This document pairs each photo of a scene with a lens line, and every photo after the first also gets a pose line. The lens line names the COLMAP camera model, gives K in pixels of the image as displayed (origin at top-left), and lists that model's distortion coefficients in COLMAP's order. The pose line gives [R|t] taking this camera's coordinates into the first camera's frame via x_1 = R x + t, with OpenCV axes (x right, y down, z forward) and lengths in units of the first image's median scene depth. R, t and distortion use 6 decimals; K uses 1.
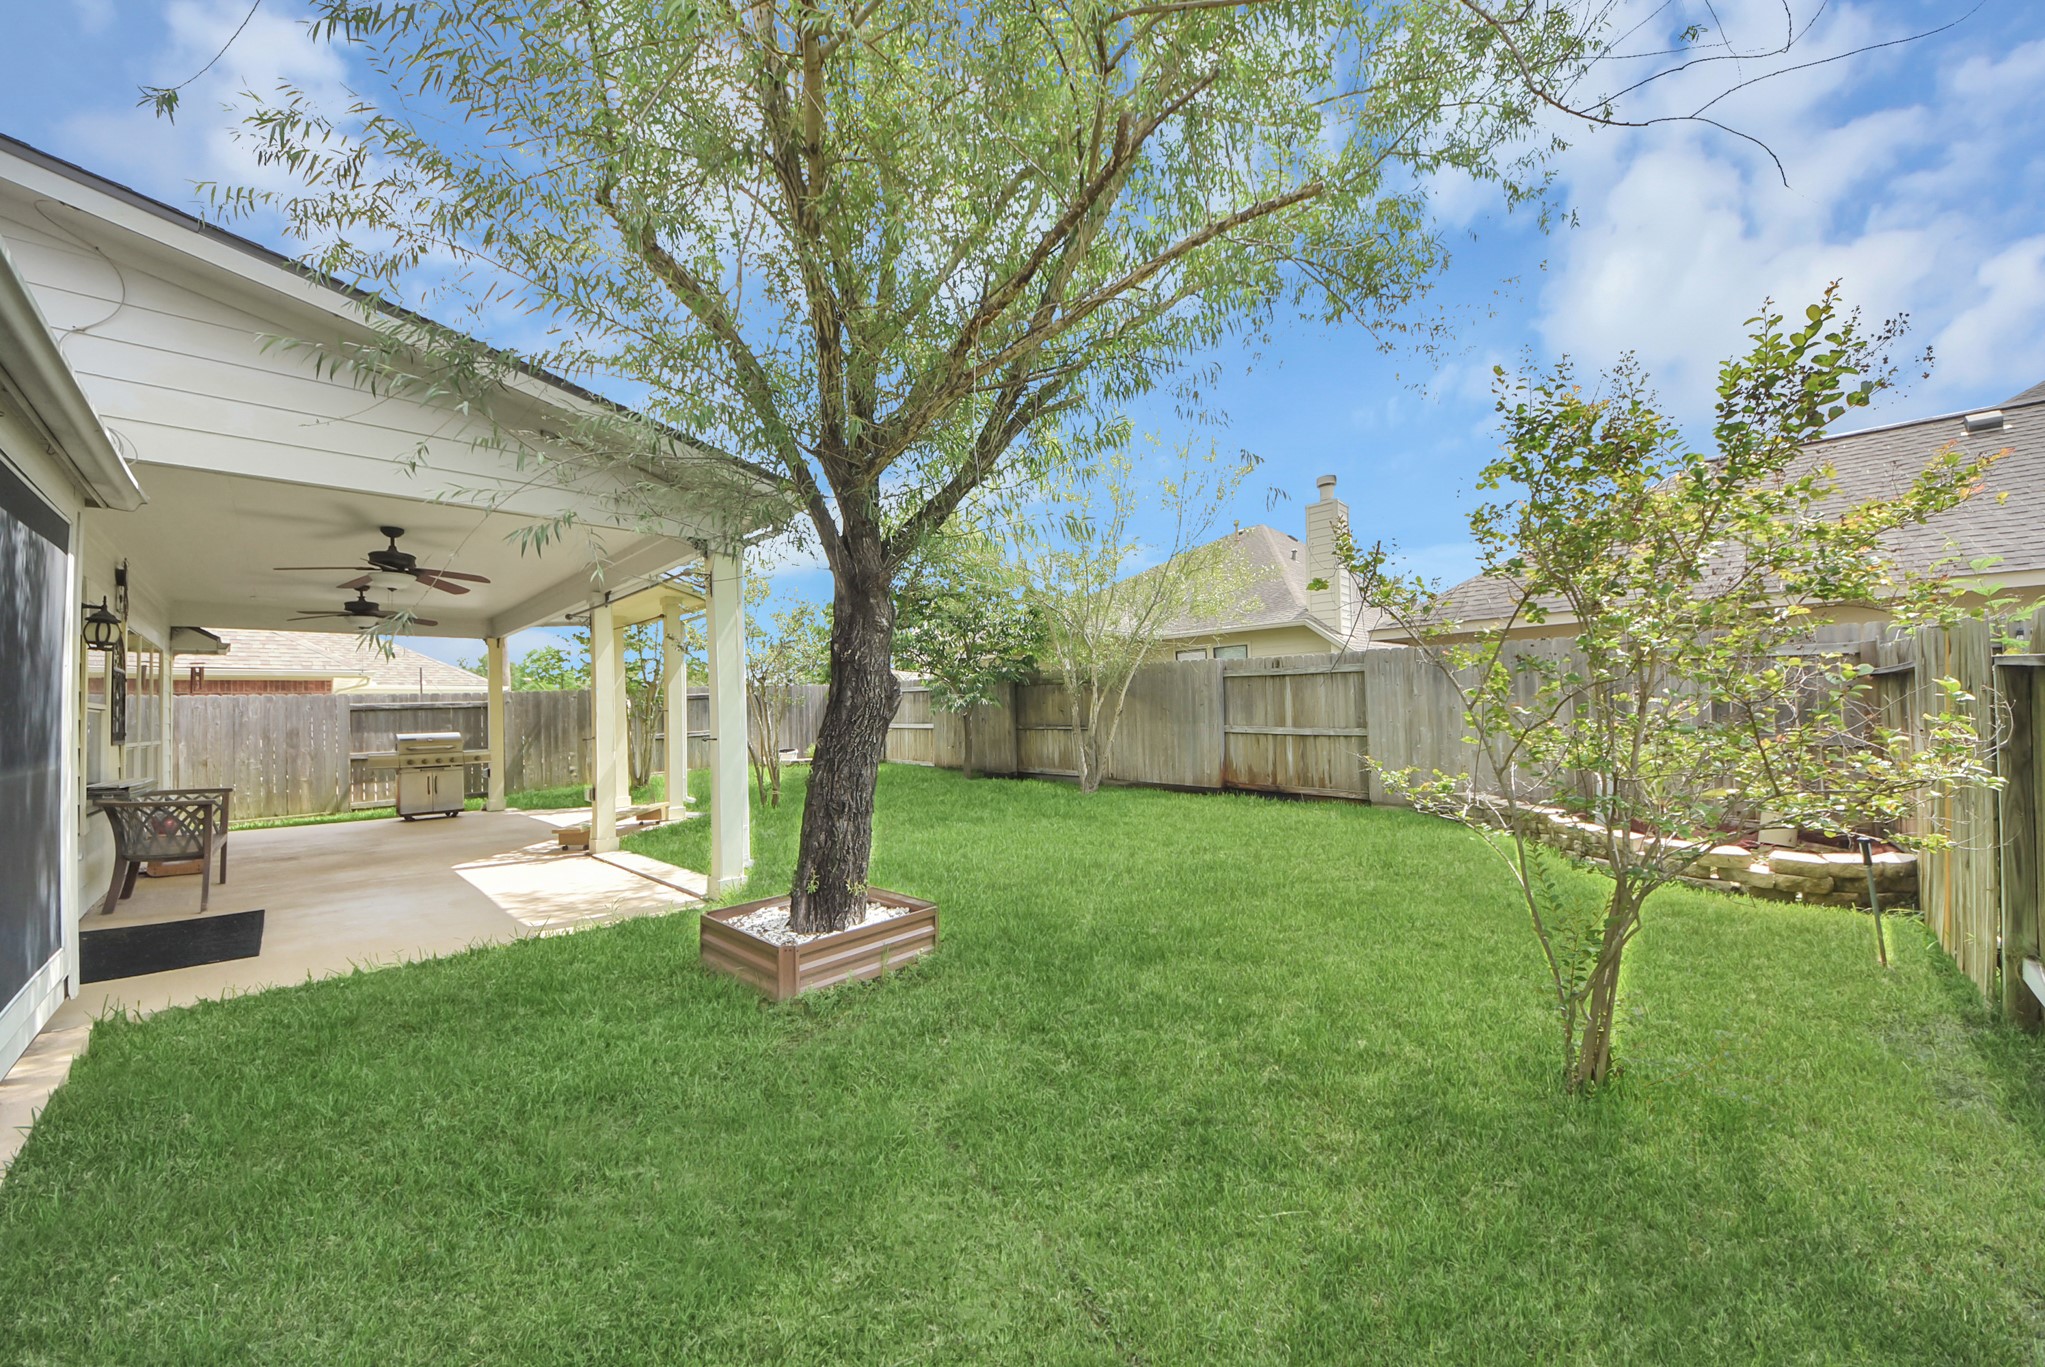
lens RADIAL K [[760.5, 0, 1027.5], [0, 760.5, 690.3], [0, 0, 1]] dist [-0.000159, -0.000048]
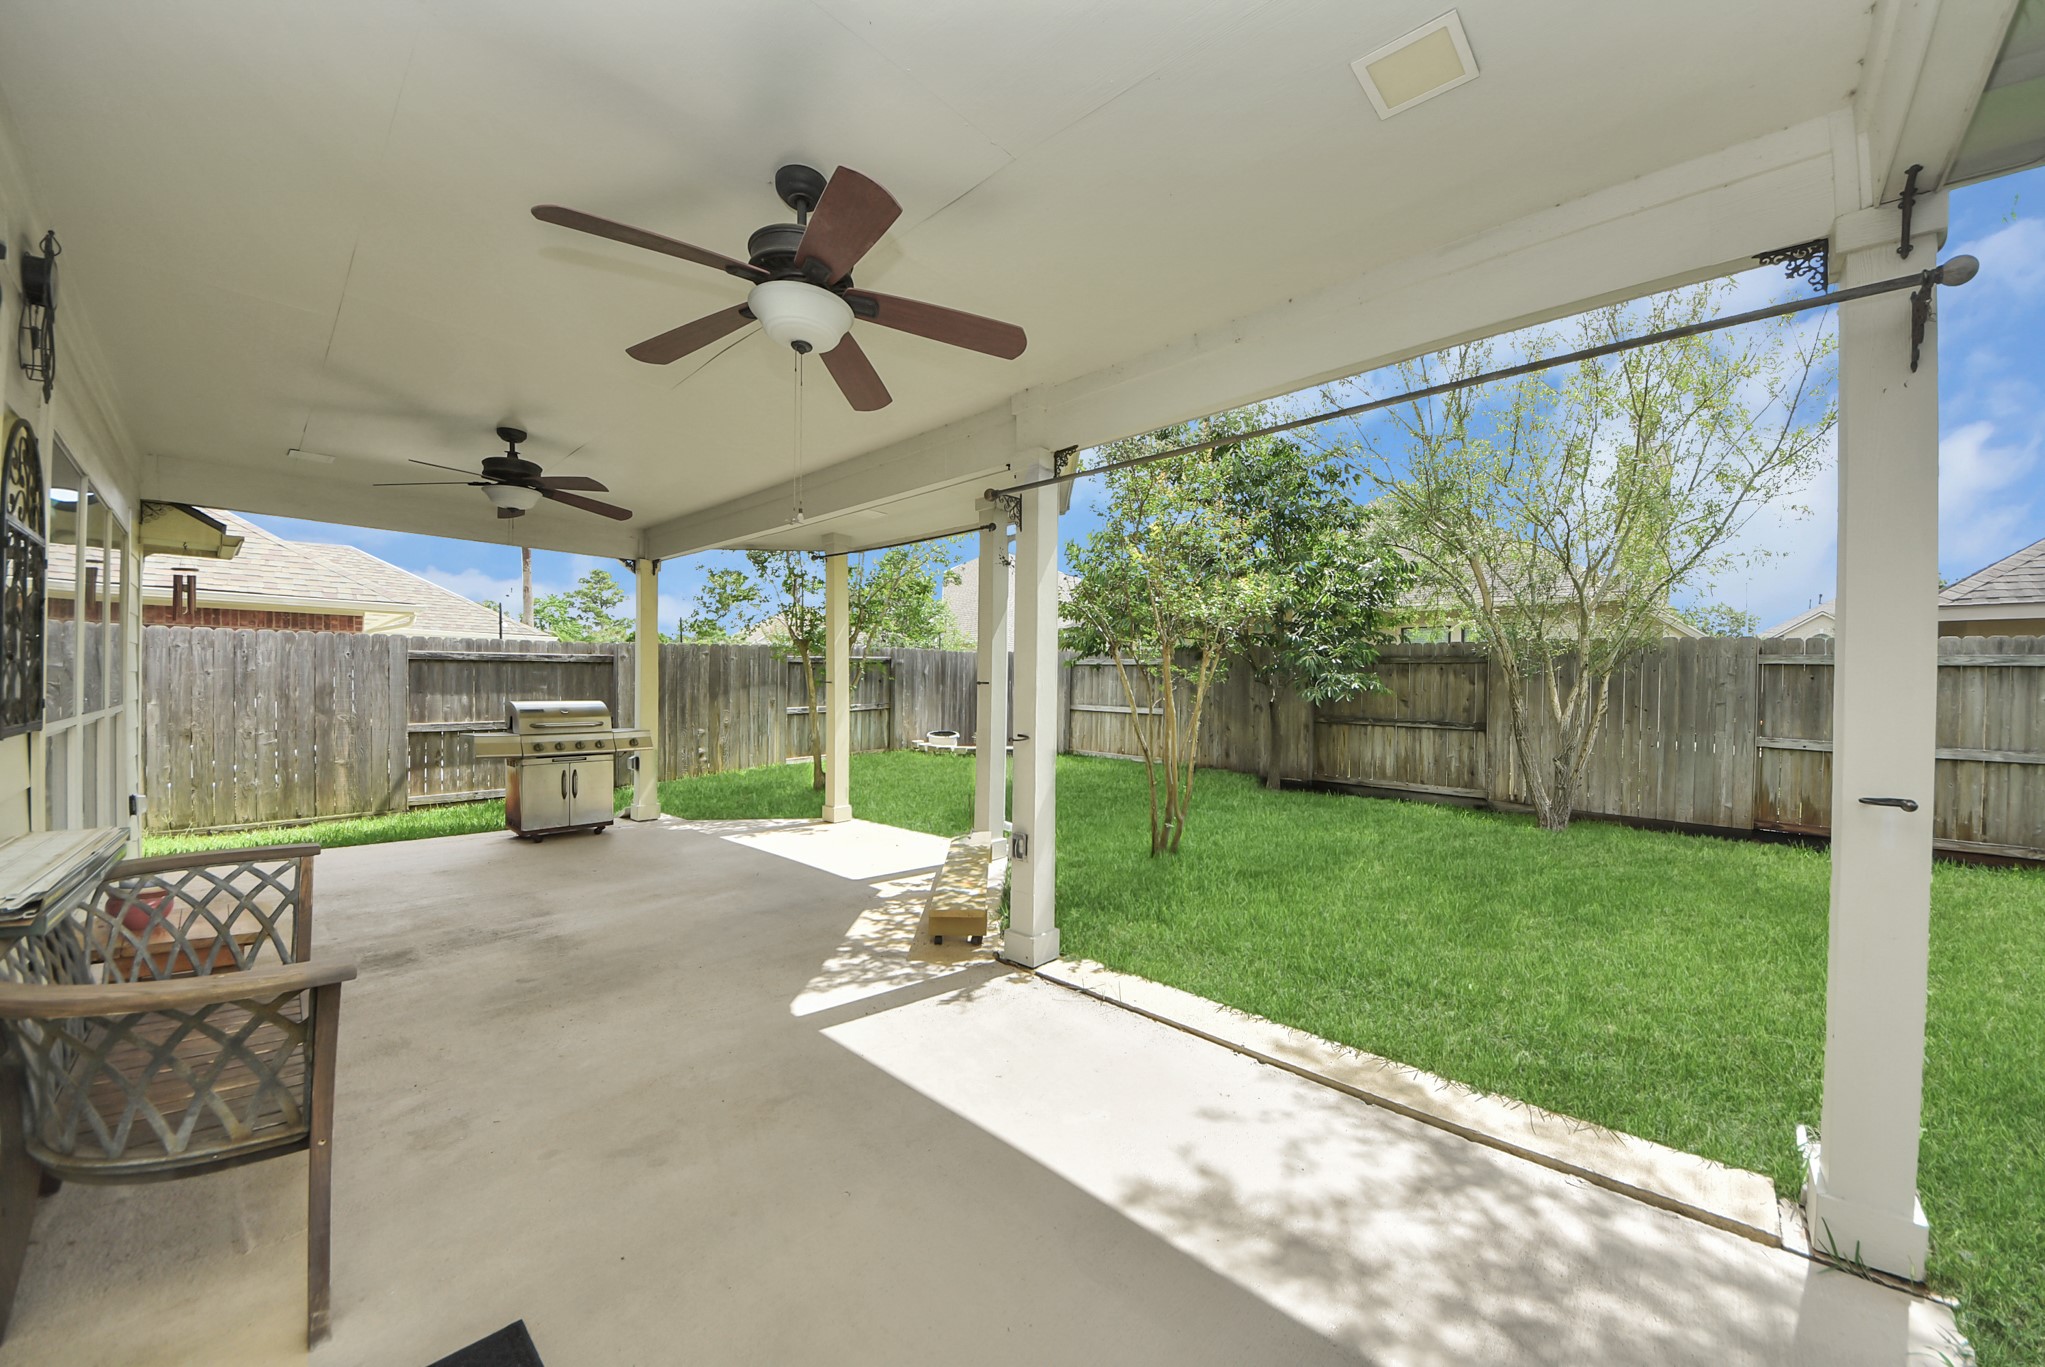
lens RADIAL K [[747.4, 0, 1022.5], [0, 747.4, 683.5], [0, 0, 1]] dist [-0.000859, -0.000239]
pose [[0.998464, 0.041225, 0.037006, -0.398336], [-0.042038, 0.998885, 0.021463, 0.011150], [-0.036080, -0.022986, 0.999085, 0.342197]]
